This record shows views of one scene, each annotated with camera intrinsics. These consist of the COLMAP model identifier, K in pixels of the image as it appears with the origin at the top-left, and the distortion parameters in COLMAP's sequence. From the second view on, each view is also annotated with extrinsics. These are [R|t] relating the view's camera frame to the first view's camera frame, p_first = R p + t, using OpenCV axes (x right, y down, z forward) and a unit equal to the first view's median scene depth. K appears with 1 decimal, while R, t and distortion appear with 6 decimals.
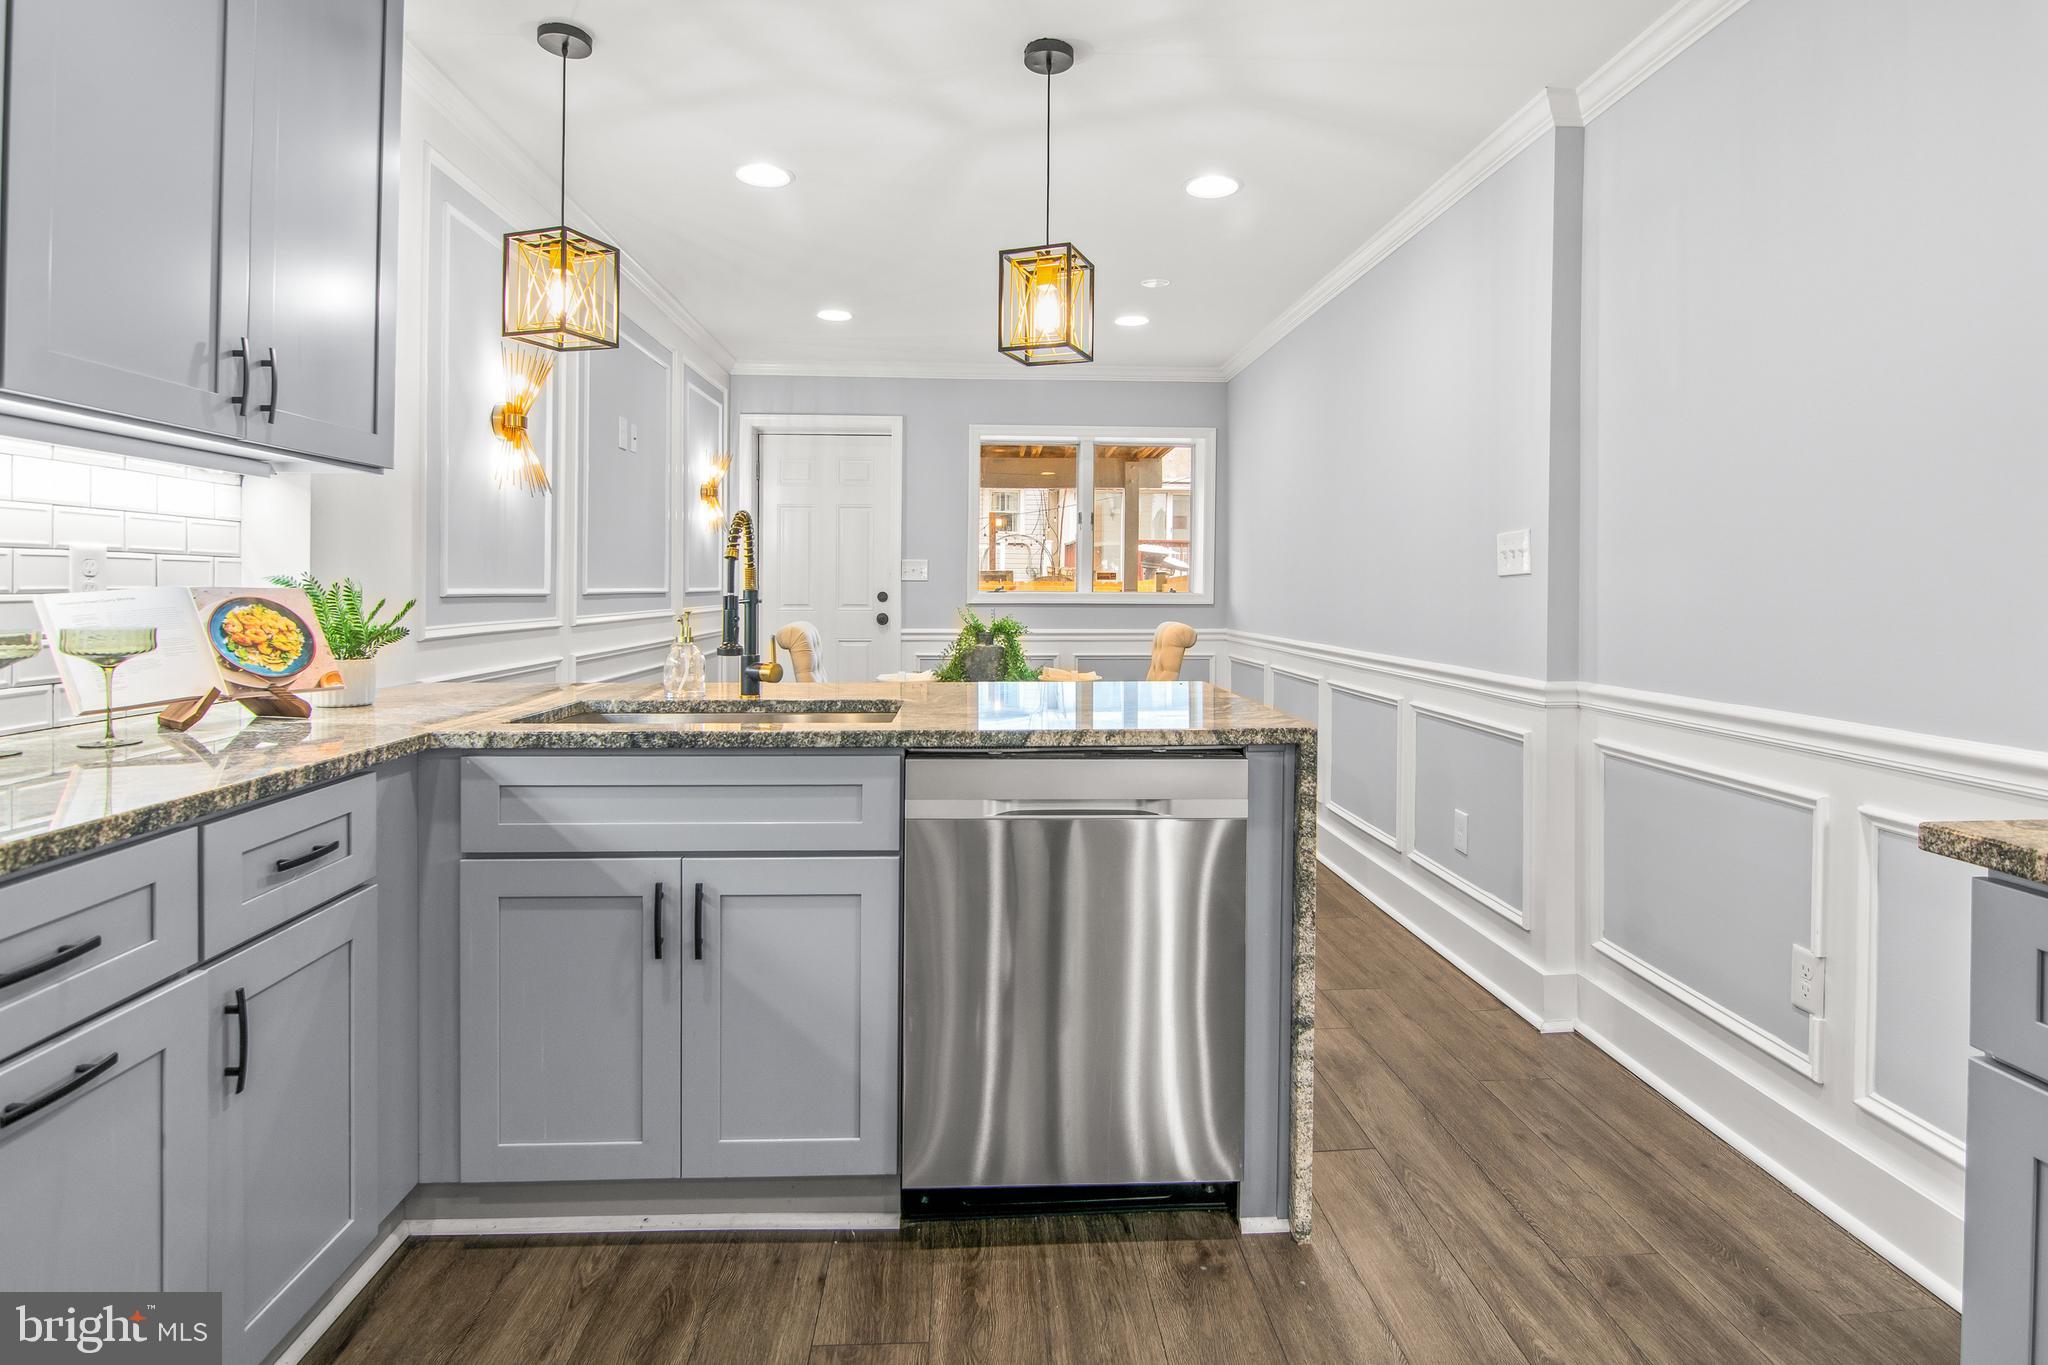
lens RADIAL K [[1015.5, 0, 1031.9], [0, 1015.5, 590.1], [0, 0, 1]] dist [-0.005775, -0.003473]
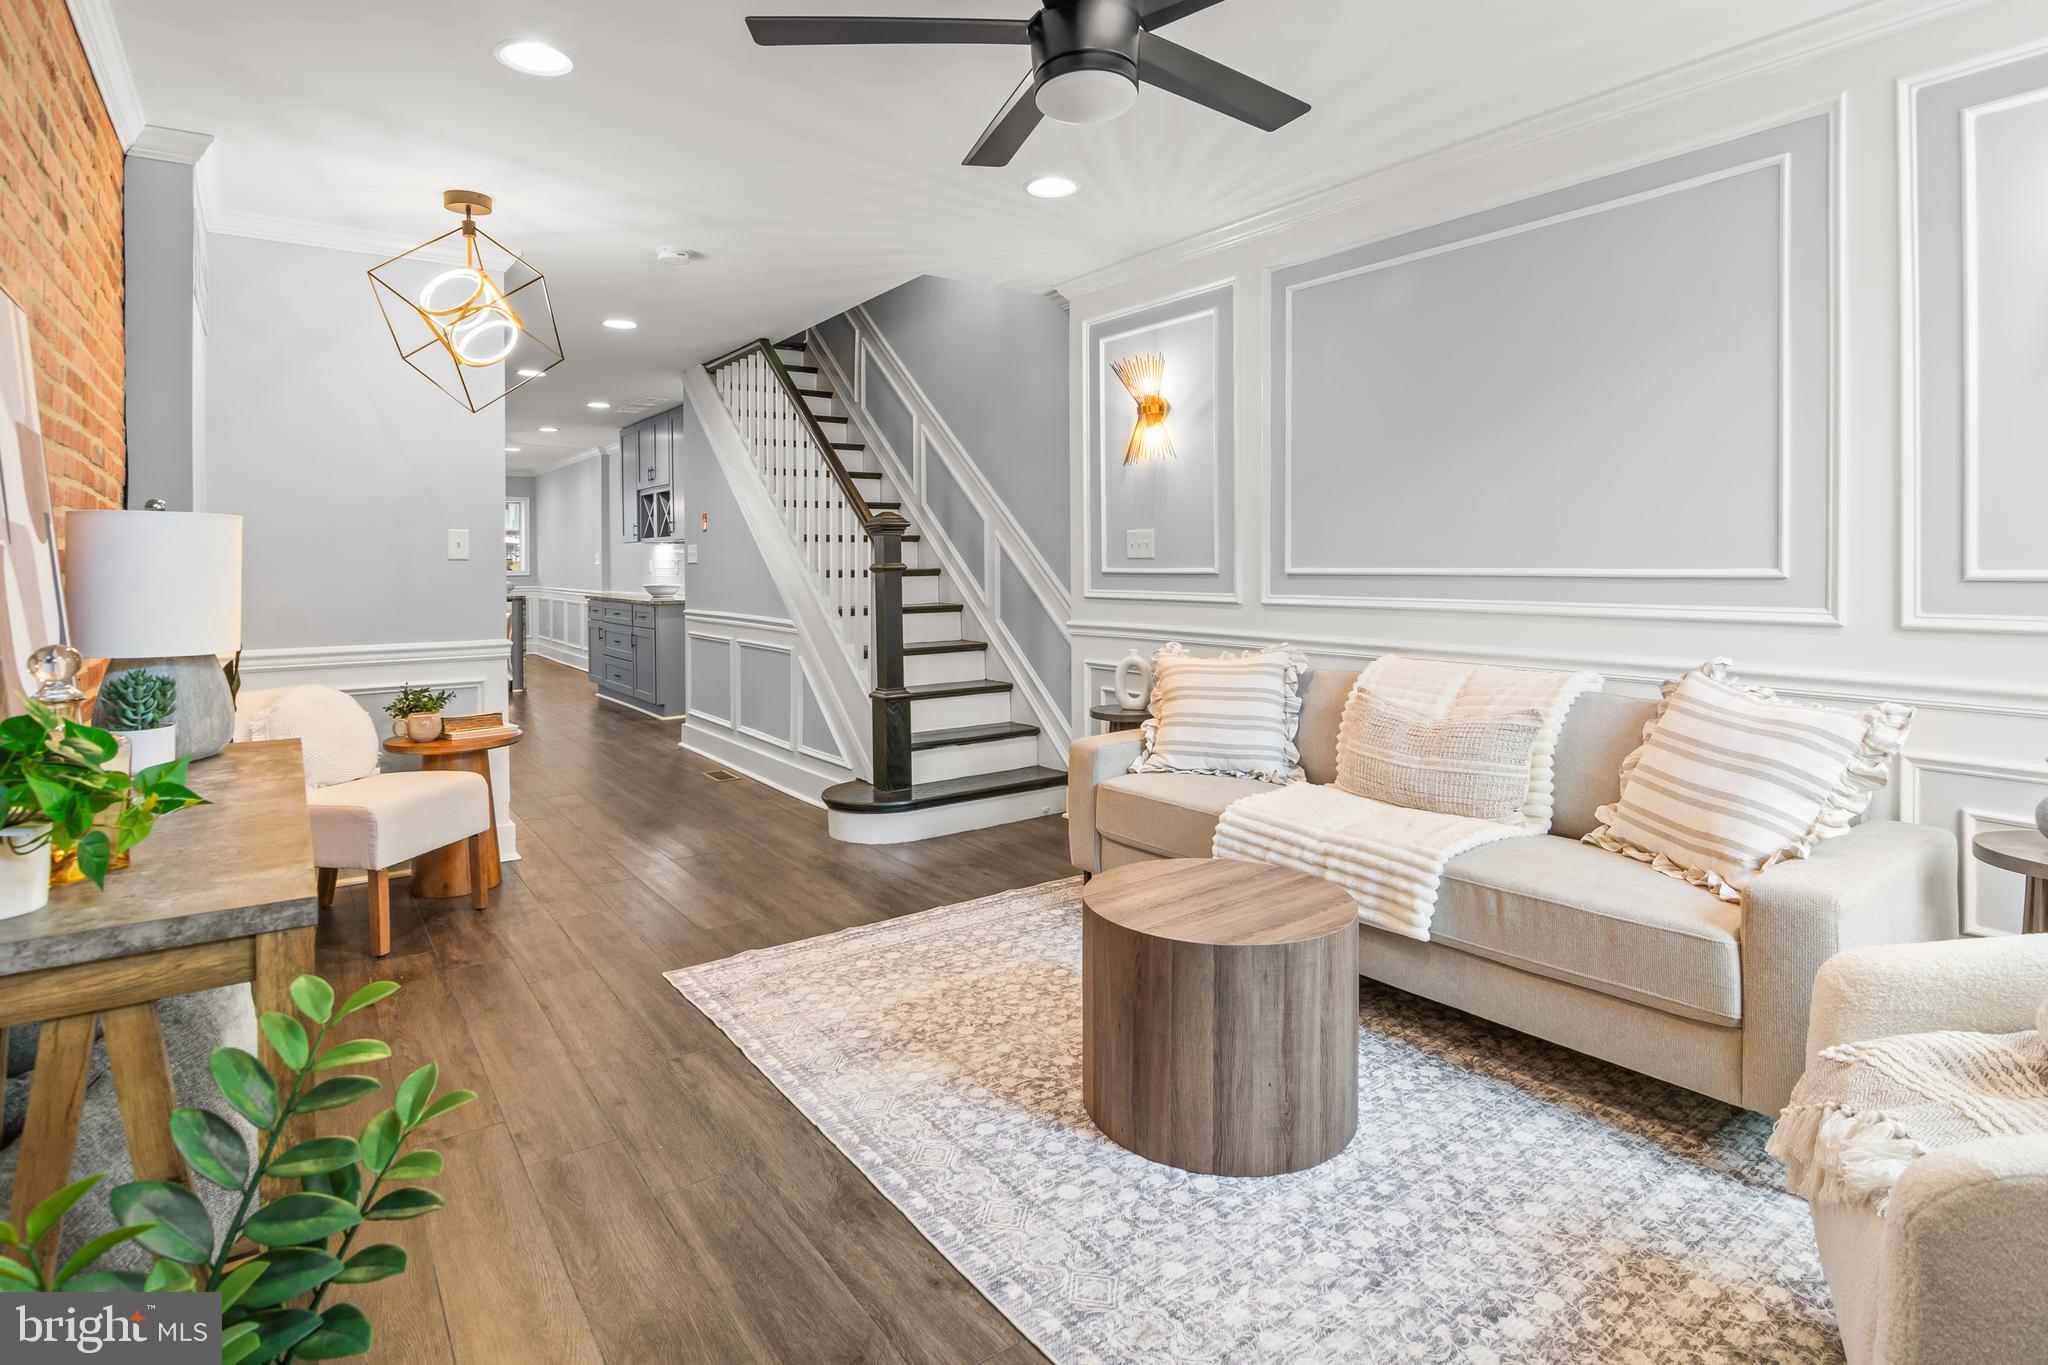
lens RADIAL K [[1015.5, 0, 1008.1], [0, 1015.5, 585.1], [0, 0, 1]] dist [-0.005775, -0.003473]
pose [[0.846147, -0.026781, 0.532277, -0.343444], [0.015511, 0.999551, 0.025633, -0.016756], [-0.532724, -0.013433, 0.846182, -3.970851]]
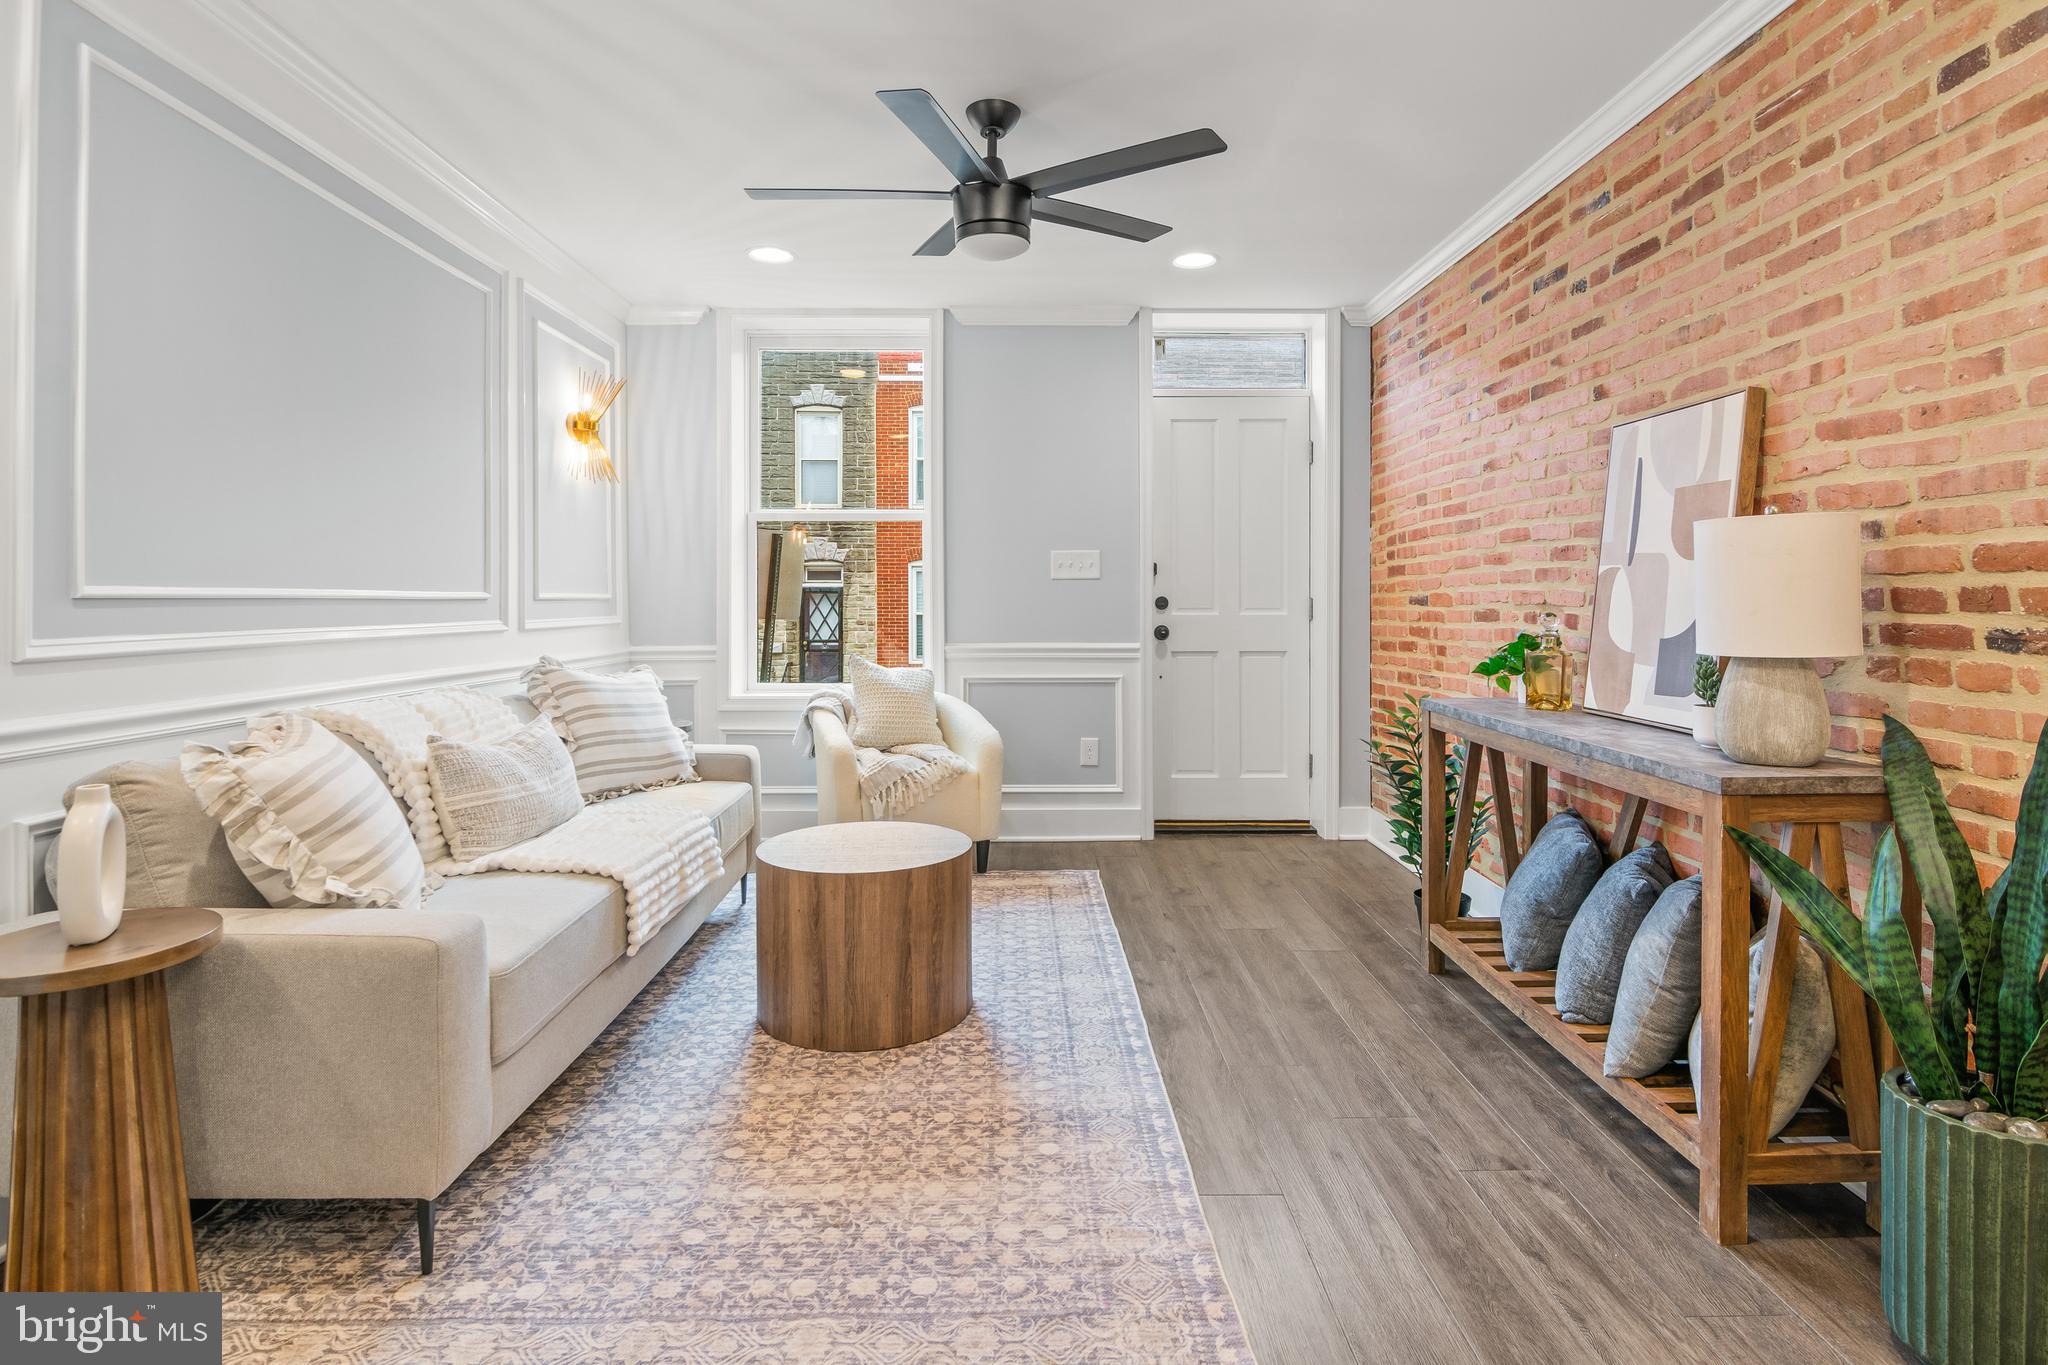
lens RADIAL K [[1015.5, 0, 1032.4], [0, 1015.5, 596.7], [0, 0, 1]] dist [-0.005775, -0.003473]
pose [[-0.998939, -0.009461, 0.045071, 0.079839], [-0.009584, 0.999951, -0.002498, 0.009633], [-0.045045, -0.002928, -0.998981, -2.037242]]
